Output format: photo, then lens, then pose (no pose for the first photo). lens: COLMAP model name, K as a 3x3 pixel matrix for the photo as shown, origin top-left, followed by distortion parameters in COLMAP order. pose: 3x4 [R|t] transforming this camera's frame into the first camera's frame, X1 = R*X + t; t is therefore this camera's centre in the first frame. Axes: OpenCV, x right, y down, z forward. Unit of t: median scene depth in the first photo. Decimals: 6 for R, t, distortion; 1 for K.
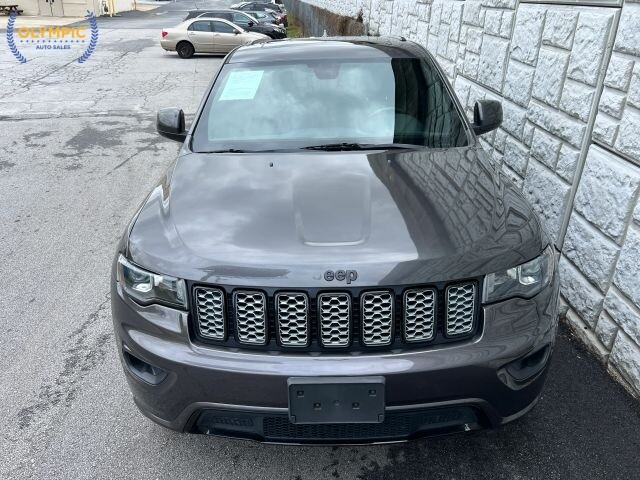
lens RADIAL K [[541.0, 0, 312.5], [0, 541.0, 220.0], [0, 0, 1]] dist [0.040220, -0.037802]
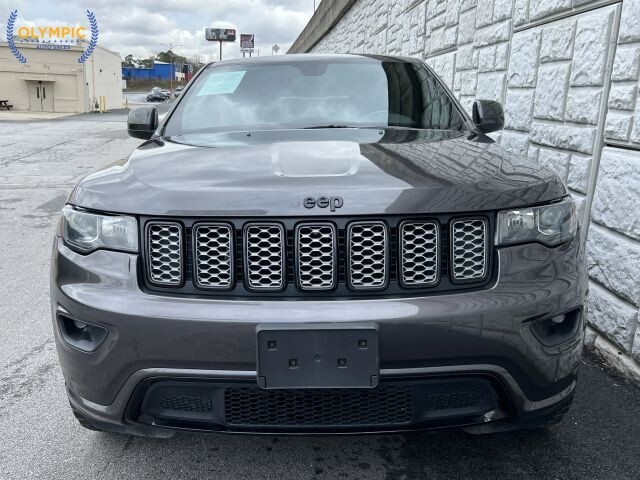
lens RADIAL K [[577.4, 0, 302.2], [0, 577.4, 206.8], [0, 0, 1]] dist [0.021448, -0.001744]
pose [[0.999959, 0.008584, -0.002872, 0.013449], [-0.008996, 0.977610, -0.210232, 0.177666], [0.001003, 0.210249, 0.977647, 0.080306]]
